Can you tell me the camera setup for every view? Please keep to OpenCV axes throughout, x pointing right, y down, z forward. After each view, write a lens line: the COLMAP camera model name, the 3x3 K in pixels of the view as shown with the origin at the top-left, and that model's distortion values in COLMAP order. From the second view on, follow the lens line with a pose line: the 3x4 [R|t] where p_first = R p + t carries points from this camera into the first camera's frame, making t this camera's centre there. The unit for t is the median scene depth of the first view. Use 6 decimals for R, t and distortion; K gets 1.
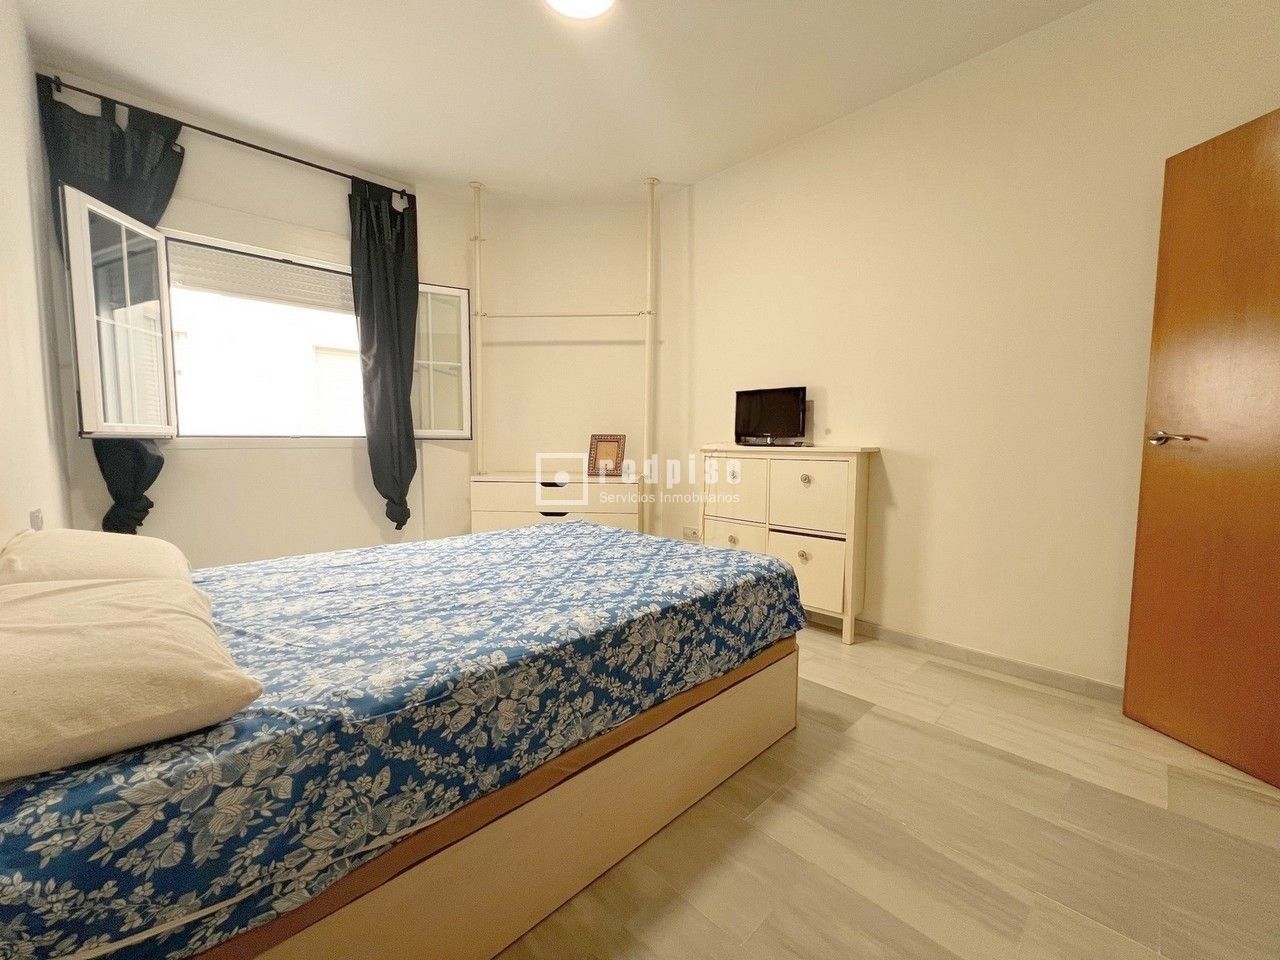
lens RADIAL K [[515.6, 0, 641.4], [0, 515.6, 481.9], [0, 0, 1]] dist [-0.003891, 0.001197]
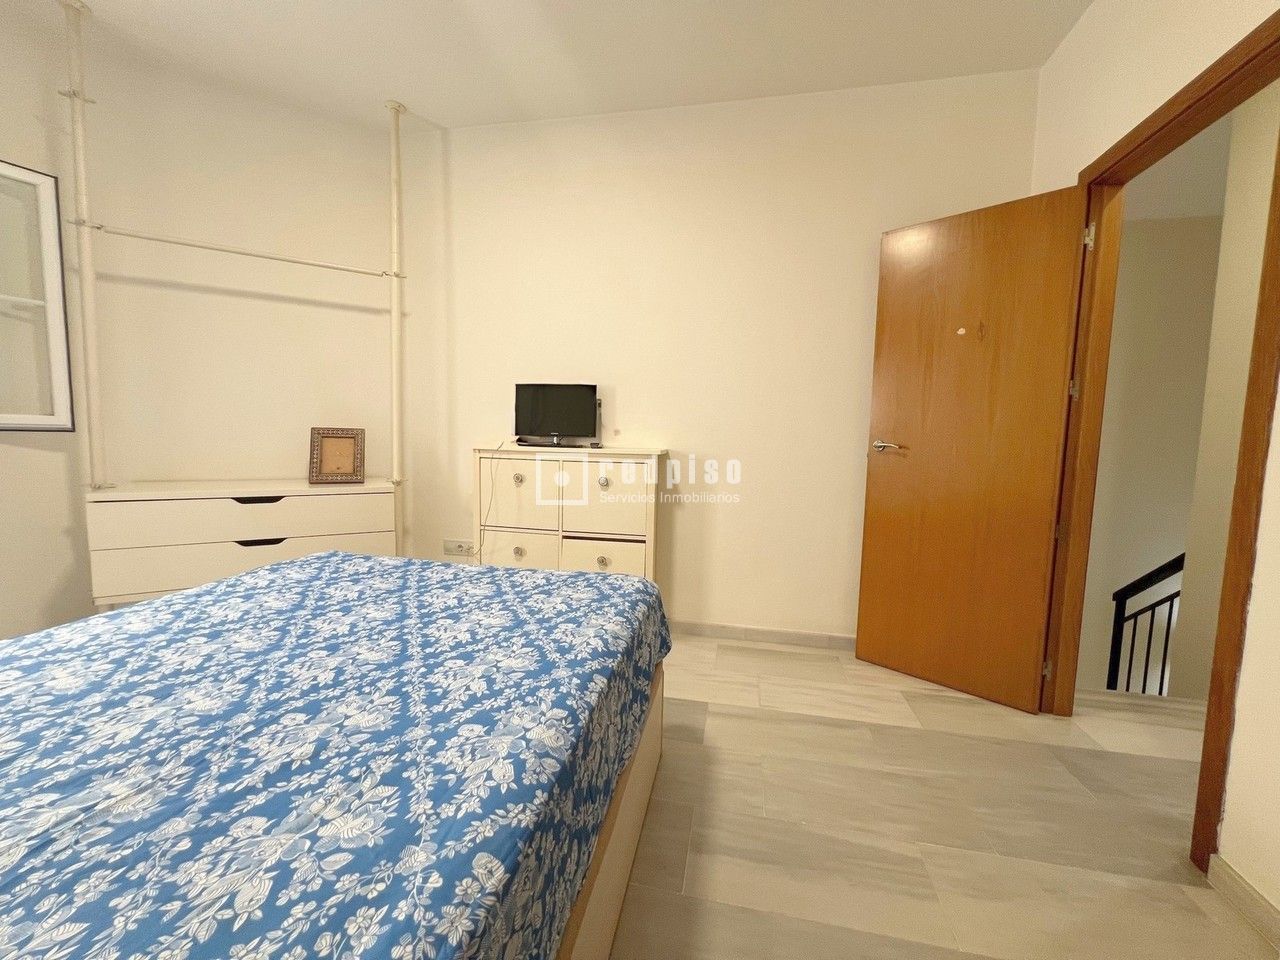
lens RADIAL K [[512.0, 0, 641.1], [0, 512.0, 479.8], [0, 0, 1]] dist [-0.002790, 0.000948]
pose [[0.823741, -0.034251, 0.565931, -0.253122], [0.025036, 0.999397, 0.024044, -0.047706], [-0.566414, -0.005637, 0.824102, 0.268287]]
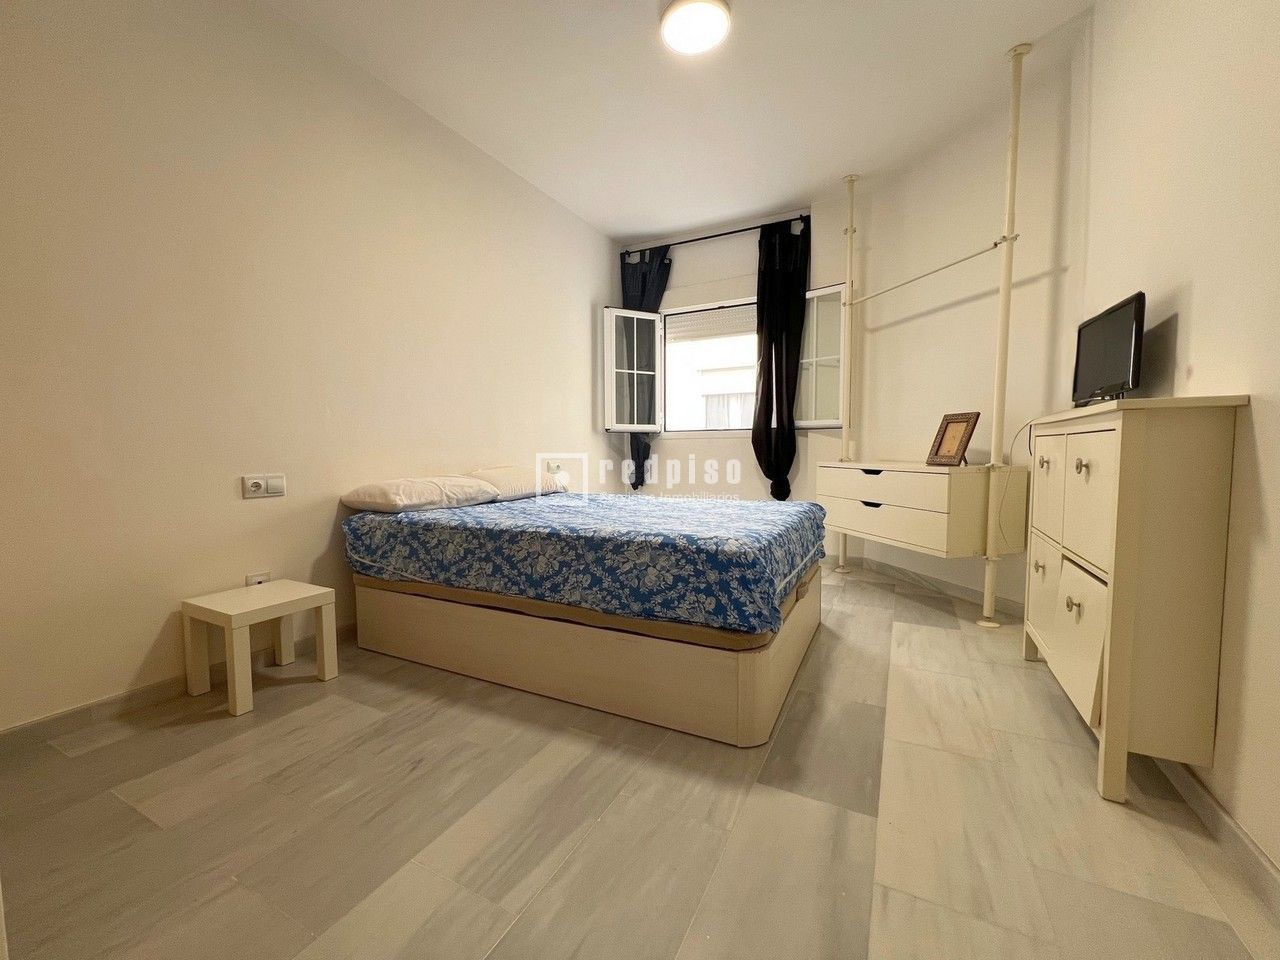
lens RADIAL K [[515.6, 0, 638.0], [0, 515.6, 481.7], [0, 0, 1]] dist [-0.003891, 0.001197]
pose [[0.320085, 0.056053, -0.945729, 1.056745], [-0.070534, 0.996888, 0.035213, 0.036484], [0.944760, 0.055435, 0.323042, 0.587564]]
